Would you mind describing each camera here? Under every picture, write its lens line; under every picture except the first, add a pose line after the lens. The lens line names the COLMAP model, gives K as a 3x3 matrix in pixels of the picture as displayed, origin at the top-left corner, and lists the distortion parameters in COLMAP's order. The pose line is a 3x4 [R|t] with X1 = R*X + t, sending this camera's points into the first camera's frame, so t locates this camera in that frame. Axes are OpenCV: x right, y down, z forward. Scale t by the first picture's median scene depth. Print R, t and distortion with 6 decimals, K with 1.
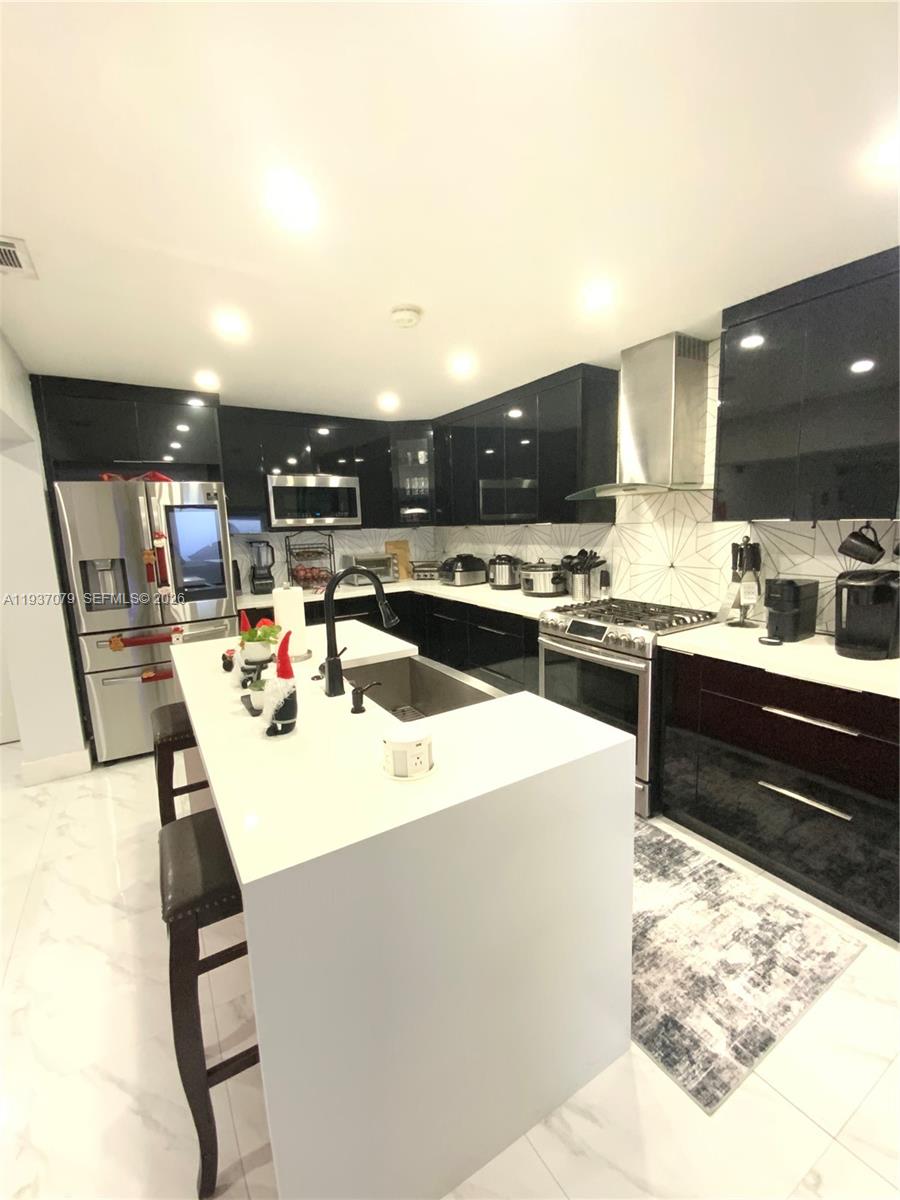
lens RADIAL K [[487.0, 0, 442.6], [0, 487.0, 594.9], [0, 0, 1]] dist [0.000018, -0.002107]
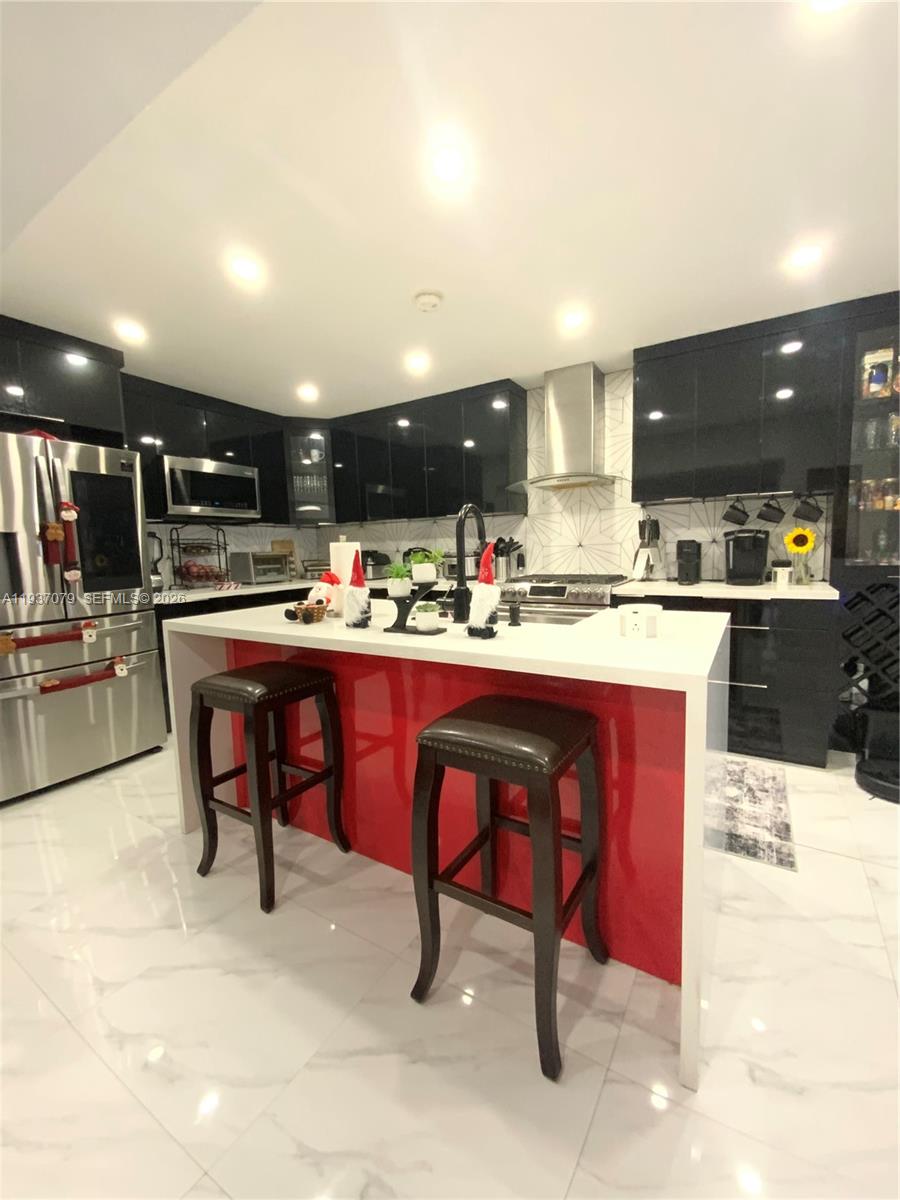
lens RADIAL K [[487.0, 0, 391.4], [0, 487.0, 609.7], [0, 0, 1]] dist [0.000018, -0.002107]
pose [[0.905316, -0.034714, 0.423319, -0.517061], [0.059005, 0.997269, -0.044408, 0.135288], [-0.420621, 0.065181, 0.904892, 0.067761]]
